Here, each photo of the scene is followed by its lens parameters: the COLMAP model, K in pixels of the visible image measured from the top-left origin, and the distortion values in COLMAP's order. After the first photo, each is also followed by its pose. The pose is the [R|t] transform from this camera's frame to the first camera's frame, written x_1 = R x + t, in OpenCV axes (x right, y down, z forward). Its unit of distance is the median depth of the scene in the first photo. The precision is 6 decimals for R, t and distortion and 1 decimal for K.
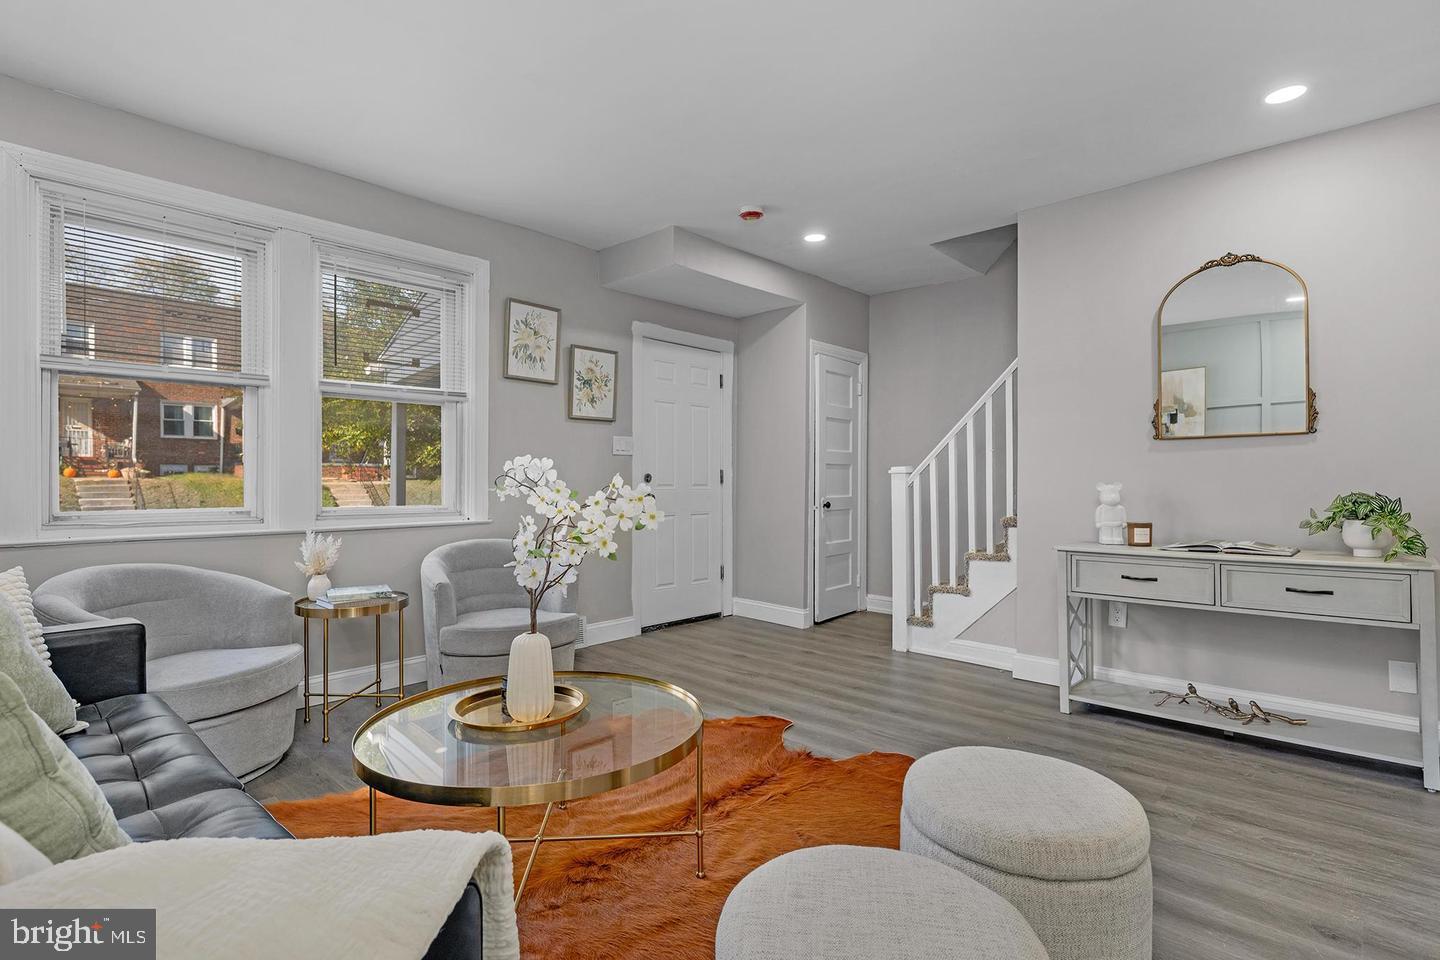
lens RADIAL K [[703.6, 0, 722.0], [0, 703.6, 482.5], [0, 0, 1]] dist [-0.002889, 0.000348]
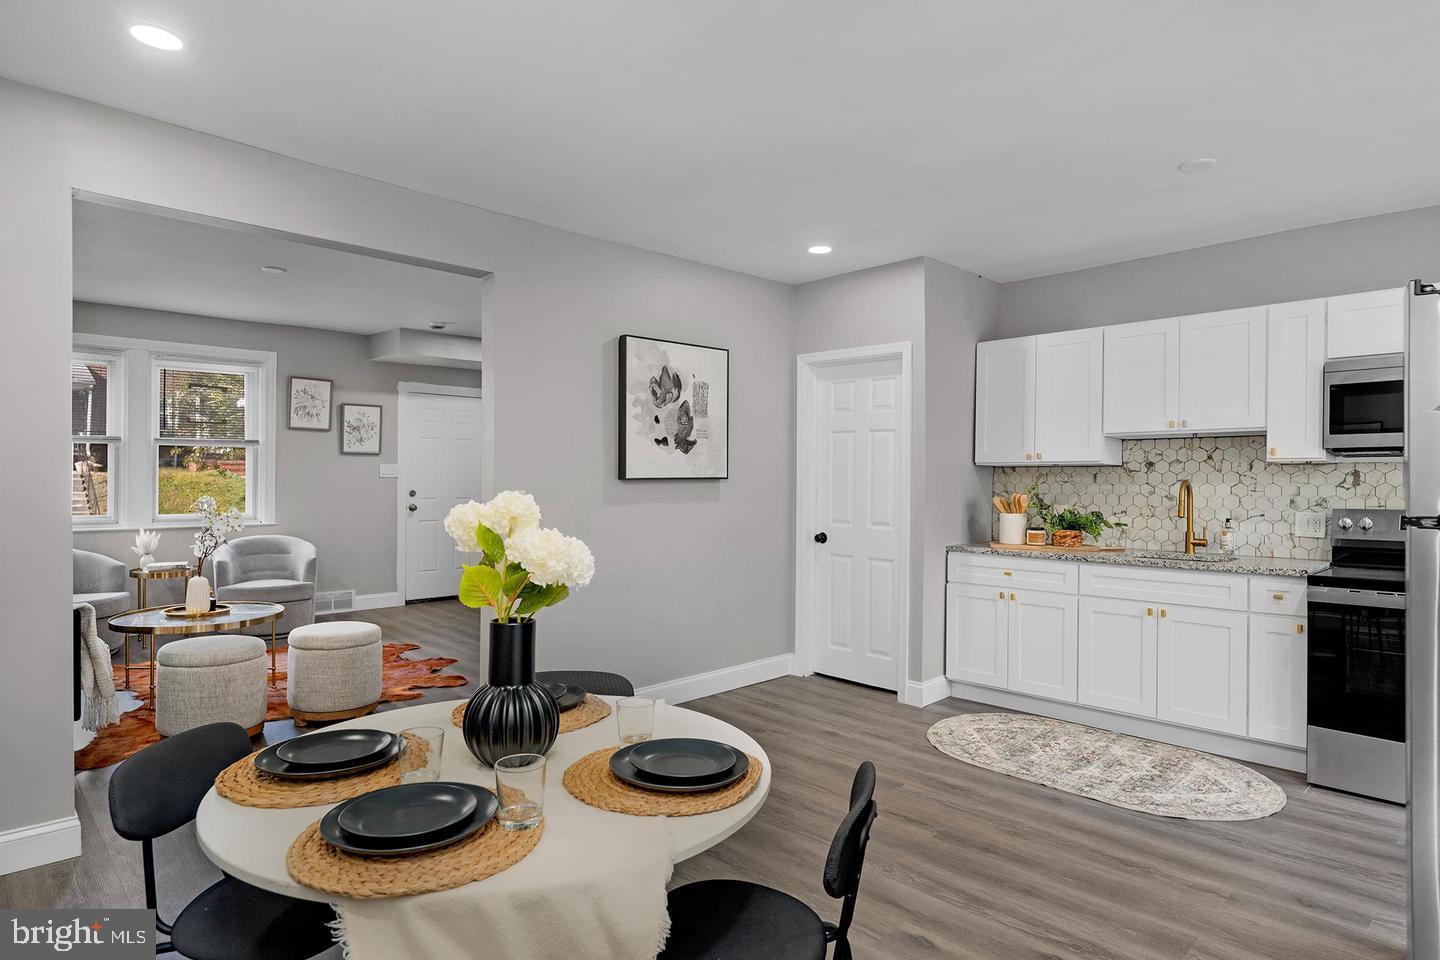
lens RADIAL K [[822.5, 0, 727.9], [0, 822.5, 480.1], [0, 0, 1]] dist [0.004157, -0.002331]
pose [[0.998828, 0.010293, -0.047300, 0.666553], [-0.009992, 0.999928, 0.006595, -0.055639], [0.047365, -0.006115, 0.998859, -0.667630]]
